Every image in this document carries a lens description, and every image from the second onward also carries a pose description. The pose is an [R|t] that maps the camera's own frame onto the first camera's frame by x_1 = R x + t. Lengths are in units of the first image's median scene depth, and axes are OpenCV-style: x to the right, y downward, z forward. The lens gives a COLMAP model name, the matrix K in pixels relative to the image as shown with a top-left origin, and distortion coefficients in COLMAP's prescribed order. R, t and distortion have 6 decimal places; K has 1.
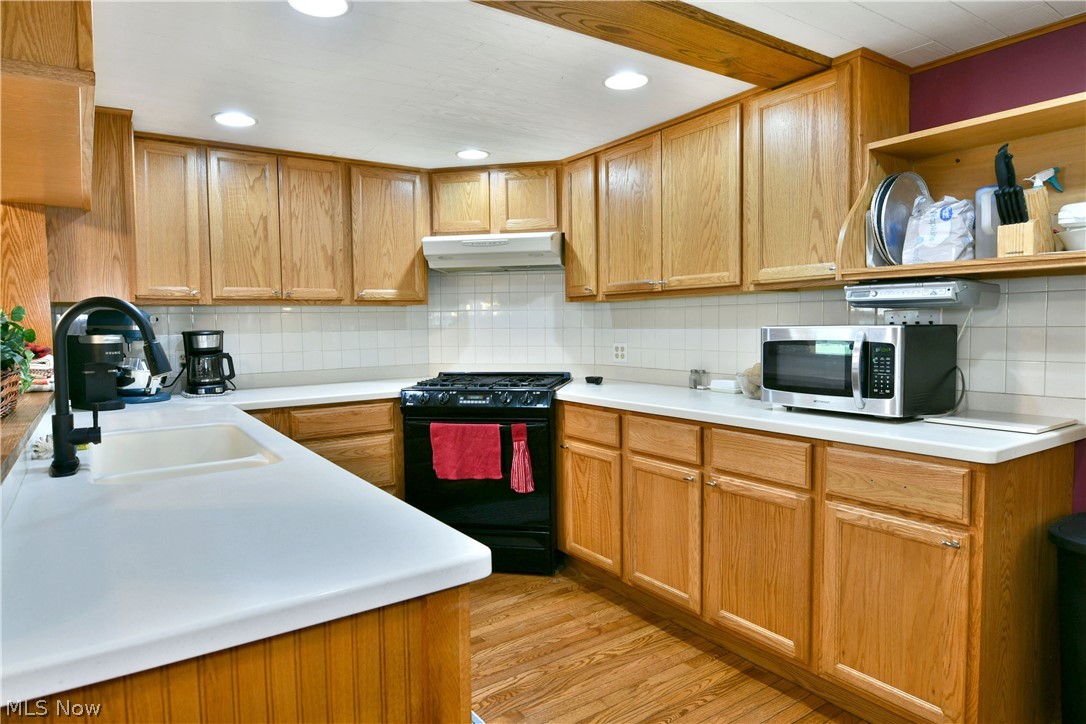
lens RADIAL K [[655.5, 0, 539.5], [0, 655.5, 359.9], [0, 0, 1]] dist [-0.012054, -0.006062]
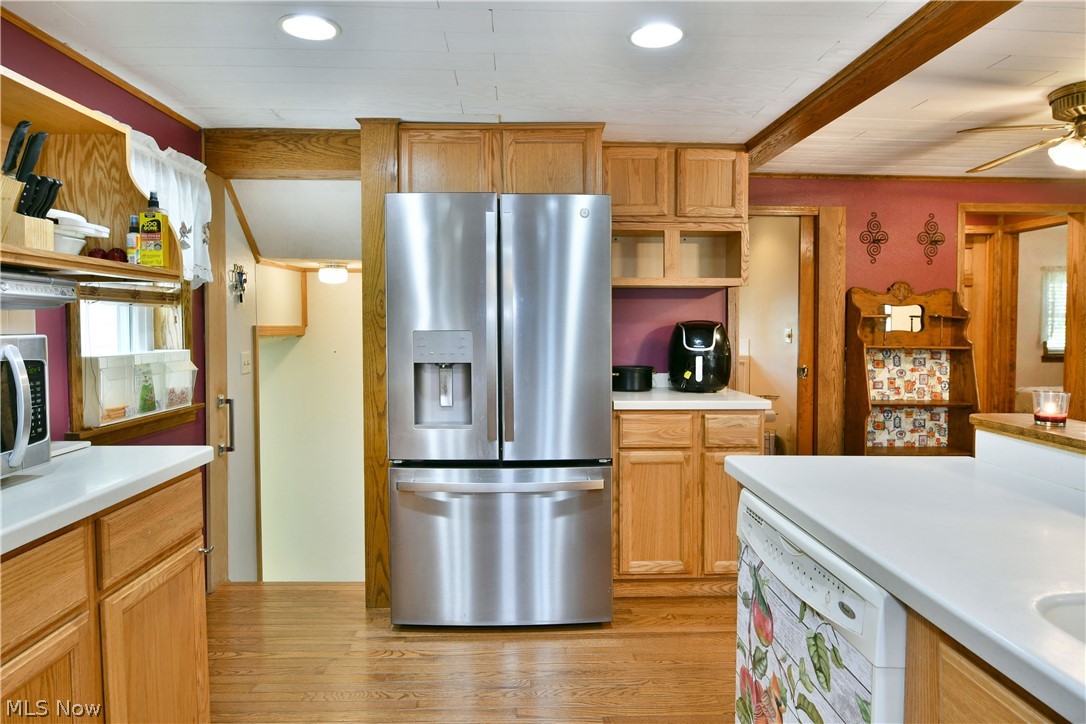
lens RADIAL K [[663.4, 0, 542.0], [0, 663.4, 340.2], [0, 0, 1]] dist [-0.004452, -0.001264]
pose [[-0.848690, 0.000542, 0.528890, -0.237415], [0.040271, 0.997163, 0.063600, -0.057827], [-0.527355, 0.075276, -0.846304, 1.093189]]
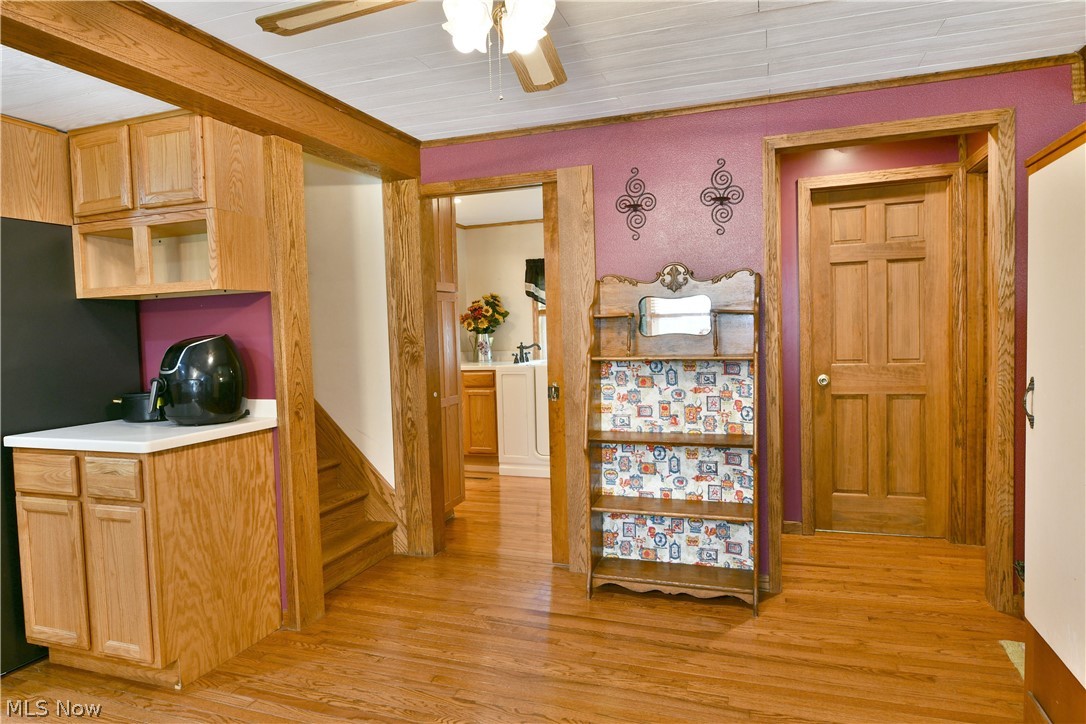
lens RADIAL K [[655.5, 0, 539.5], [0, 655.5, 359.9], [0, 0, 1]] dist [-0.012054, -0.006062]
pose [[-0.586653, -0.002469, 0.809835, -1.015672], [0.085332, 0.994240, 0.064847, 0.022679], [-0.805330, 0.107148, -0.583063, -0.093070]]
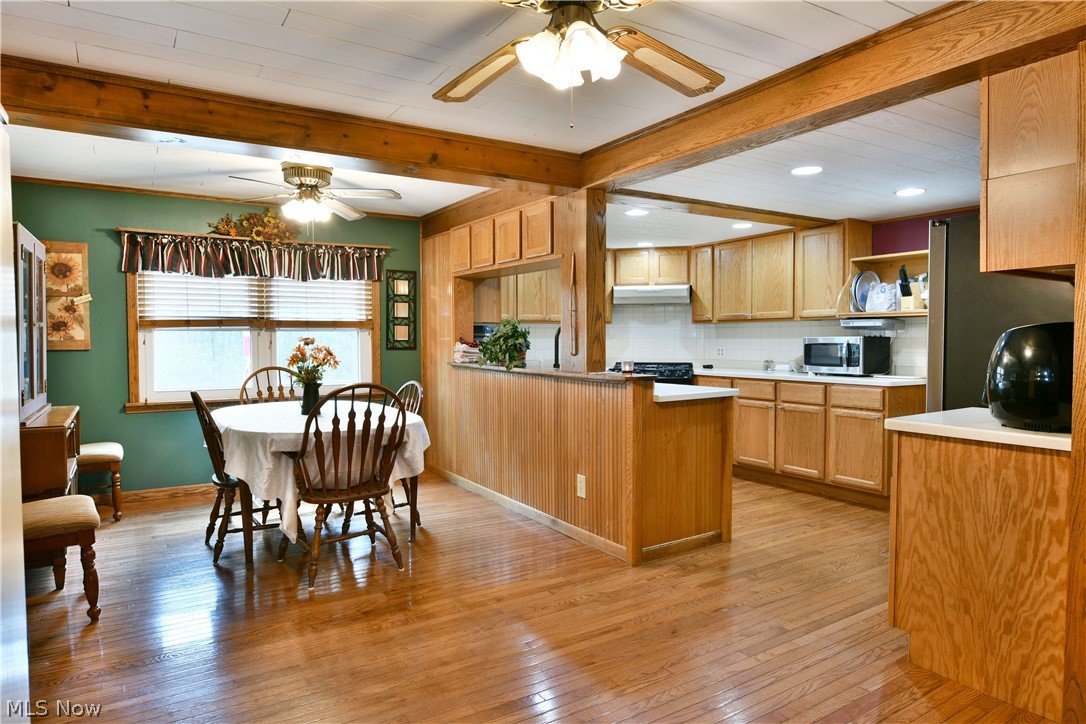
lens RADIAL K [[655.5, 0, 539.5], [0, 655.5, 359.9], [0, 0, 1]] dist [-0.012054, -0.006062]
pose [[0.999026, 0.012626, -0.042291, -0.453973], [-0.013559, 0.999670, -0.021834, 0.085898], [0.042001, 0.022386, 0.998867, -1.233338]]
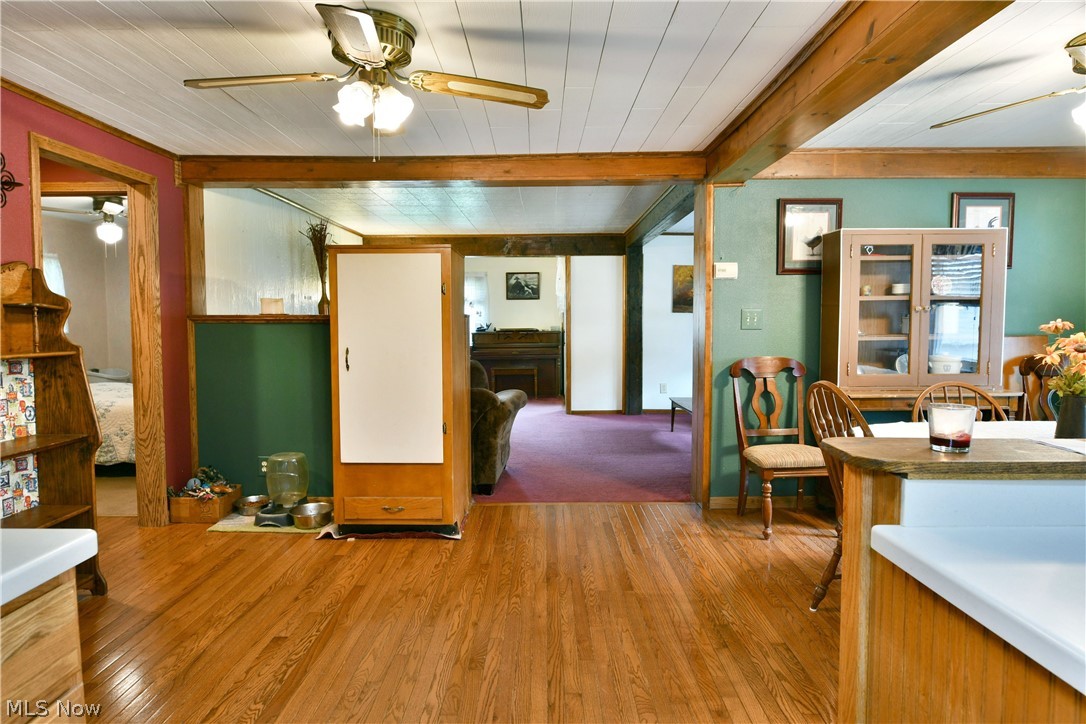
lens RADIAL K [[655.5, 0, 539.5], [0, 655.5, 359.9], [0, 0, 1]] dist [-0.012054, -0.006062]
pose [[-0.571943, 0.065854, -0.817646, 0.232160], [-0.035971, 0.993800, 0.105203, -0.017795], [0.819504, 0.089582, -0.566028, 0.310530]]
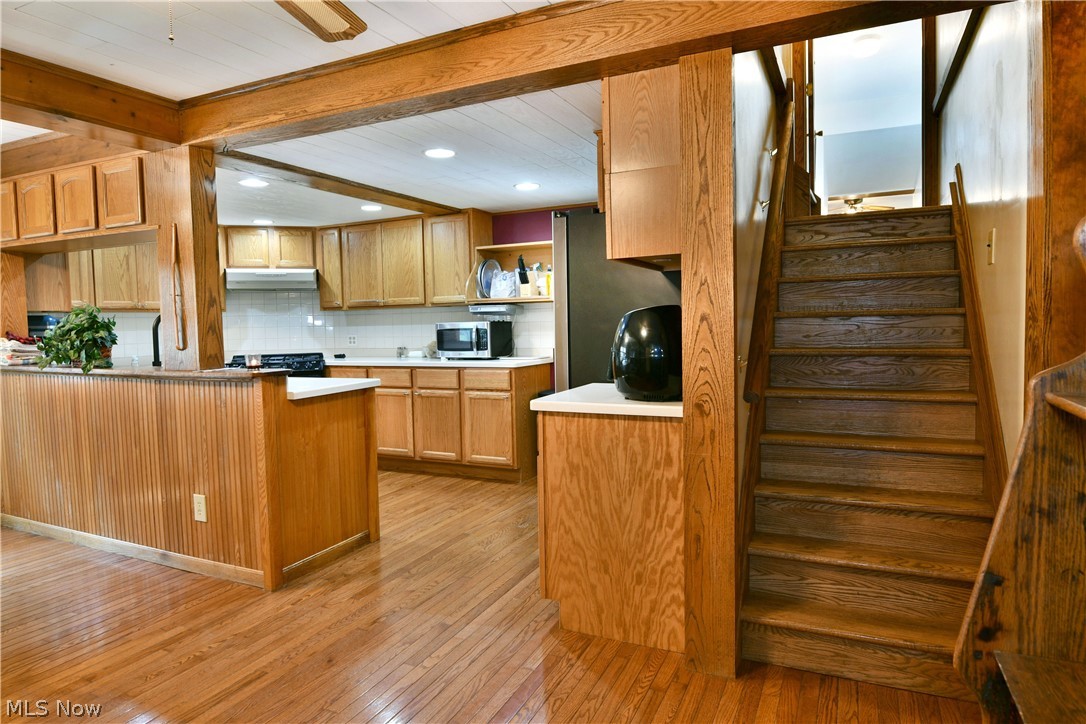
lens RADIAL K [[655.5, 0, 539.5], [0, 655.5, 359.9], [0, 0, 1]] dist [-0.012054, -0.006062]
pose [[0.867856, -0.033586, 0.495680, -0.463792], [0.036855, 0.999316, 0.003184, 0.080429], [-0.495448, 0.015505, 0.868499, -1.109016]]
